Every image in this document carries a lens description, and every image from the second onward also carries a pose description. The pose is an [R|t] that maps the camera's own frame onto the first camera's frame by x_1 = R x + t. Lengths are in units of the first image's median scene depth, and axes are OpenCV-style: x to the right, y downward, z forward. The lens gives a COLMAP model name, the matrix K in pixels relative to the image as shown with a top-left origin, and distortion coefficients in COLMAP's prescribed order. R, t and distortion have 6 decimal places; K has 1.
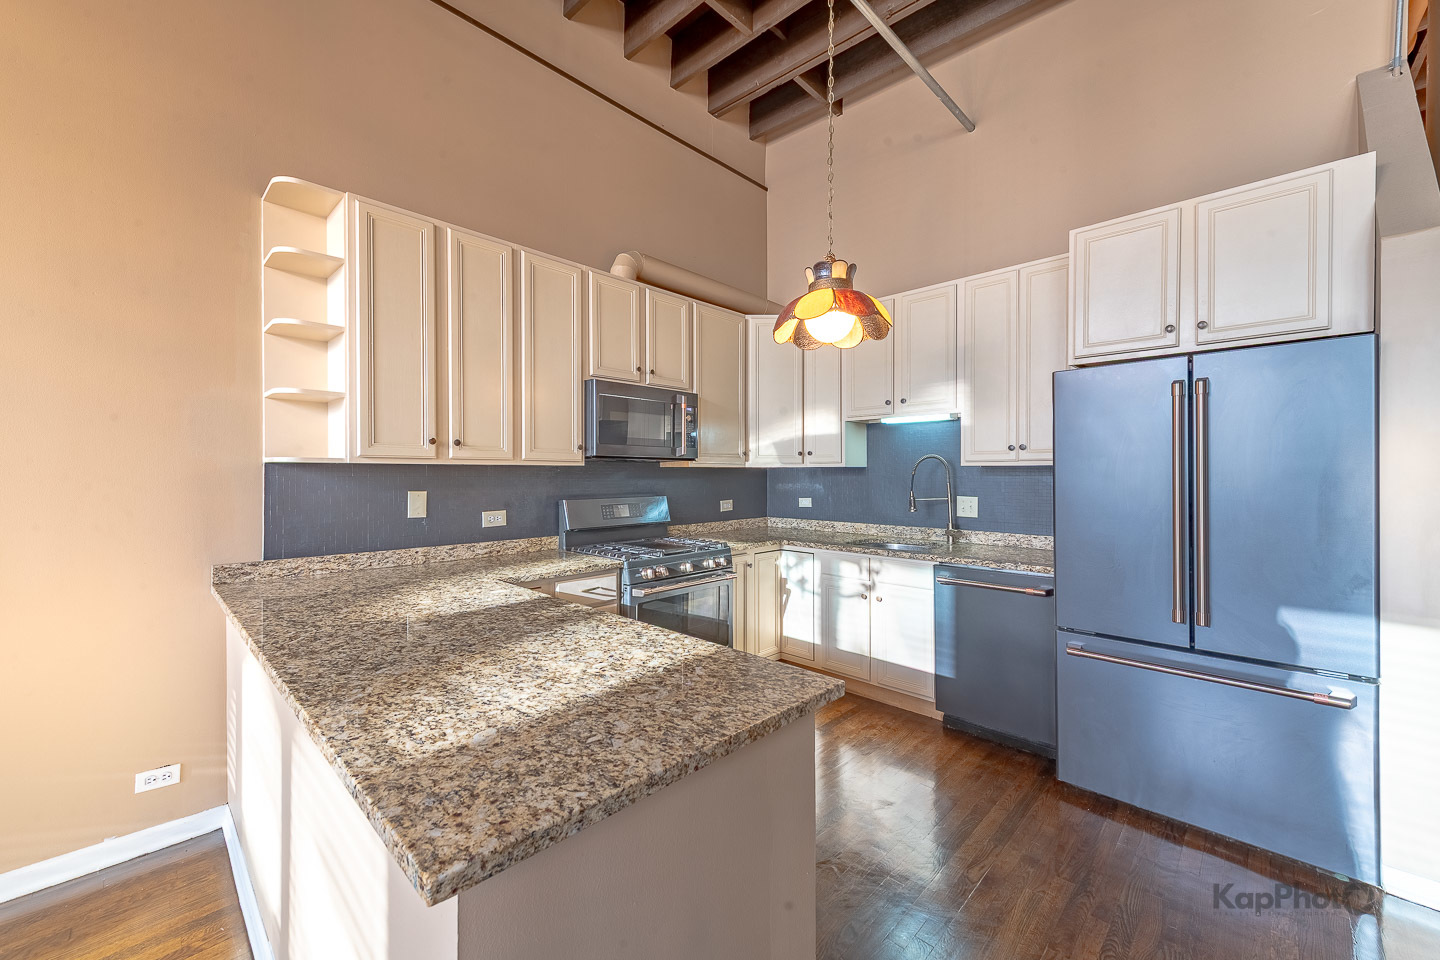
lens RADIAL K [[564.1, 0, 724.8], [0, 564.1, 473.3], [0, 0, 1]] dist [0.011144, -0.000318]
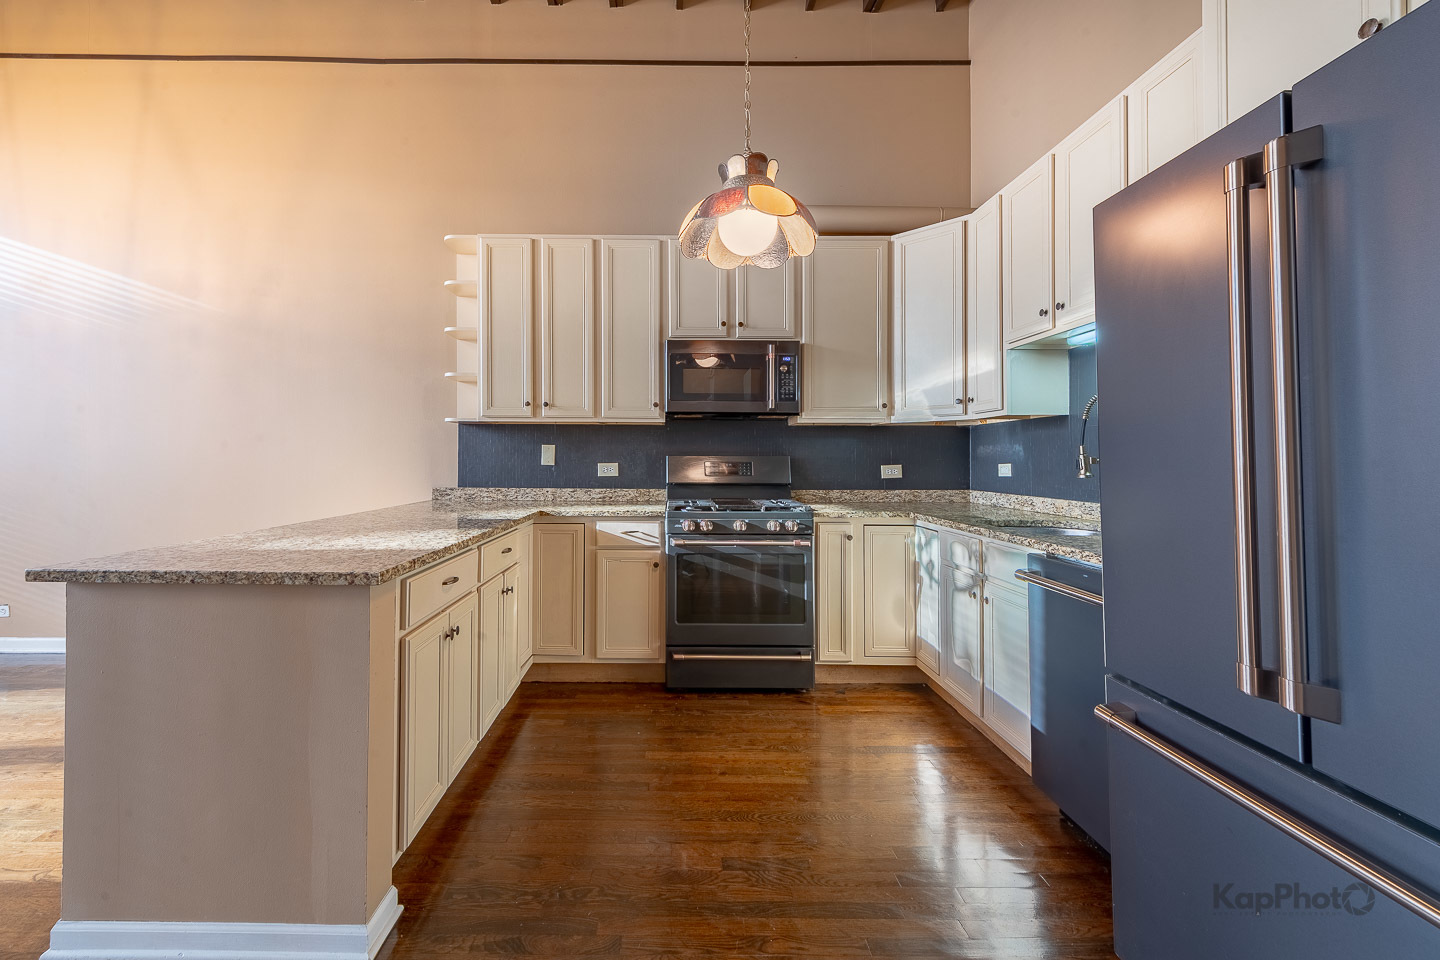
lens RADIAL K [[586.4, 0, 679.9], [0, 586.4, 461.7], [0, 0, 1]] dist [0.000994, -0.000068]
pose [[0.693718, 0.005210, -0.720228, 0.553167], [-0.004522, 0.999986, 0.002878, 0.056251], [0.720233, 0.001260, 0.693731, 0.243173]]
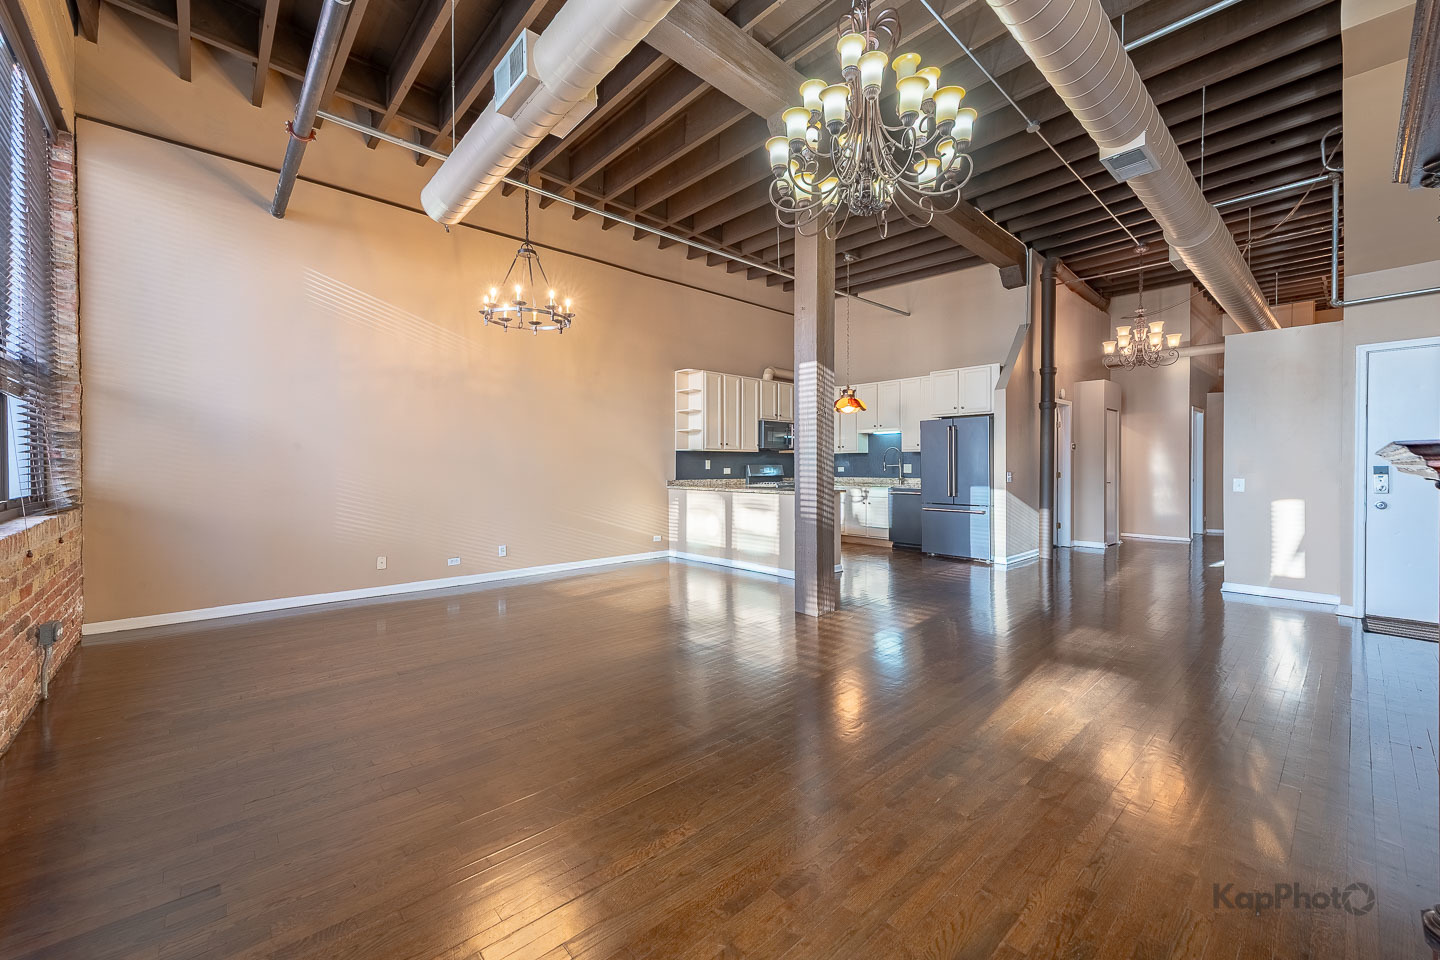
lens RADIAL K [[564.1, 0, 724.8], [0, 564.1, 473.3], [0, 0, 1]] dist [0.011144, -0.000318]
pose [[0.997654, -0.000222, -0.068457, -0.218680], [0.000986, 0.999938, 0.011127, 0.057836], [0.068450, -0.011168, 0.997592, -1.682129]]
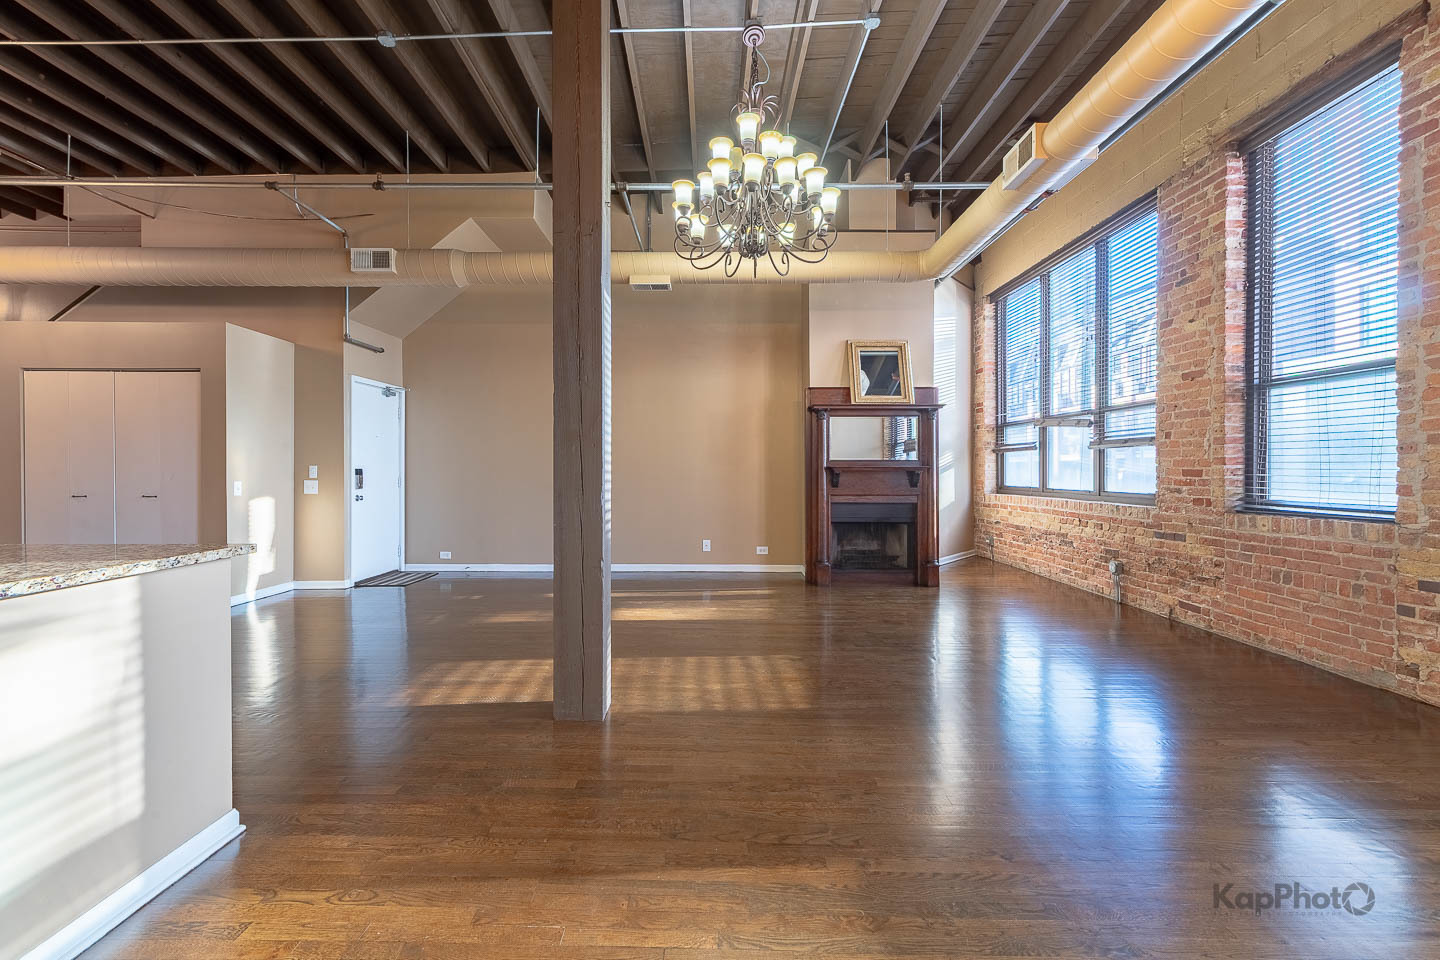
lens RADIAL K [[575.2, 0, 722.3], [0, 575.2, 469.7], [0, 0, 1]] dist [-0.000022, -0.000610]
pose [[-0.692914, 0.000101, 0.721020, -0.877271], [-0.002053, 0.999996, -0.002114, 0.062516], [-0.721017, -0.002945, -0.692911, 0.230268]]
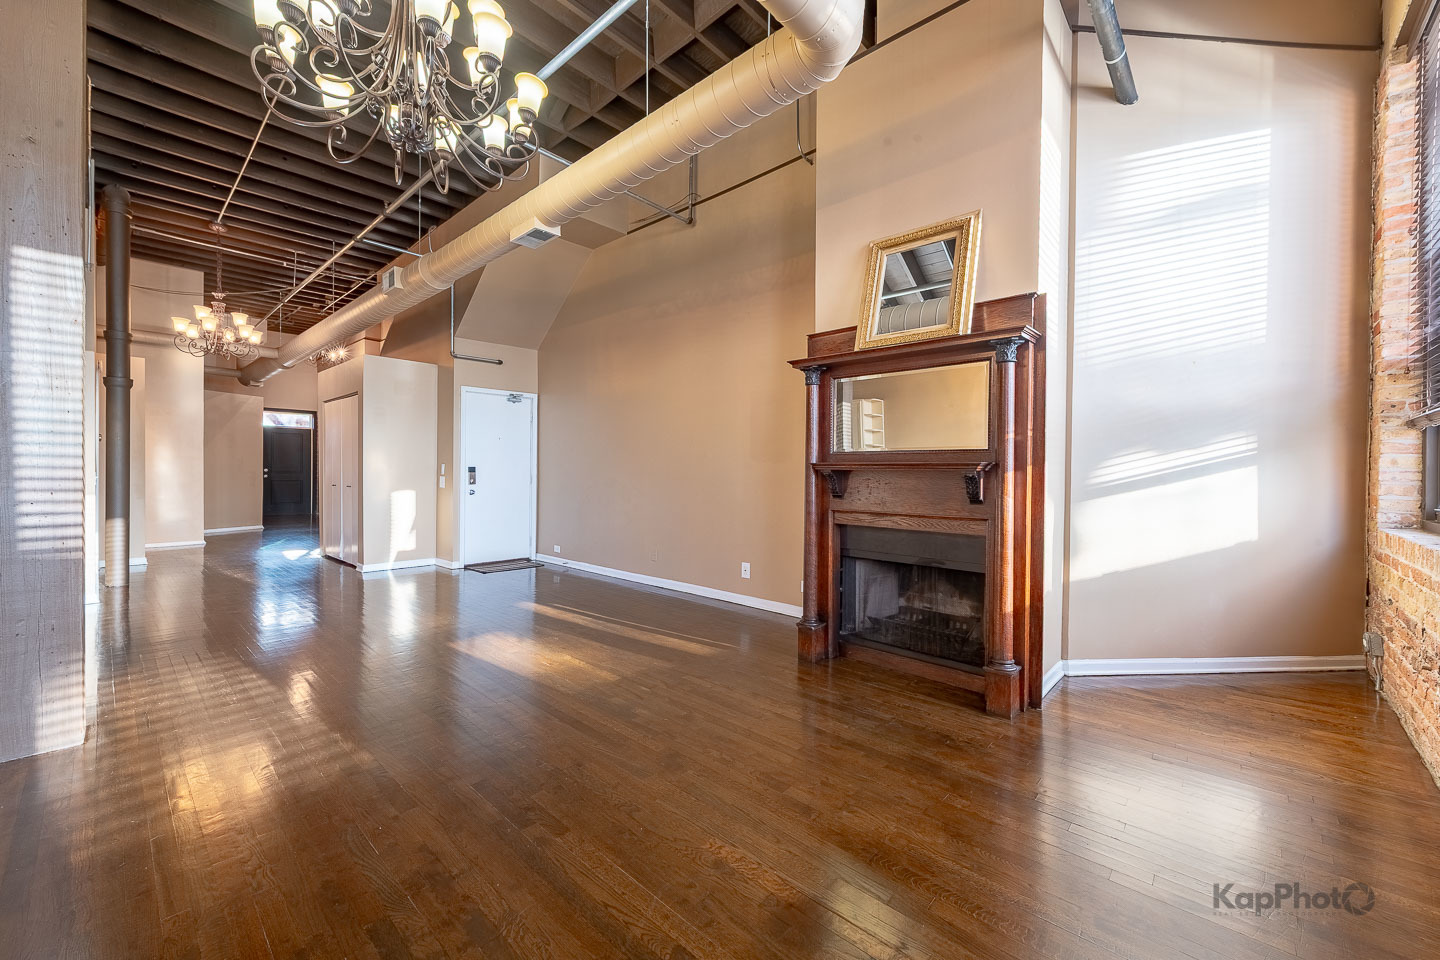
lens RADIAL K [[564.1, 0, 724.8], [0, 564.1, 473.3], [0, 0, 1]] dist [0.011144, -0.000318]
pose [[-0.024851, -0.005129, 0.999678, -0.860587], [-0.008056, 0.999955, 0.004930, 0.064111], [-0.999659, -0.007931, -0.024891, -1.092535]]
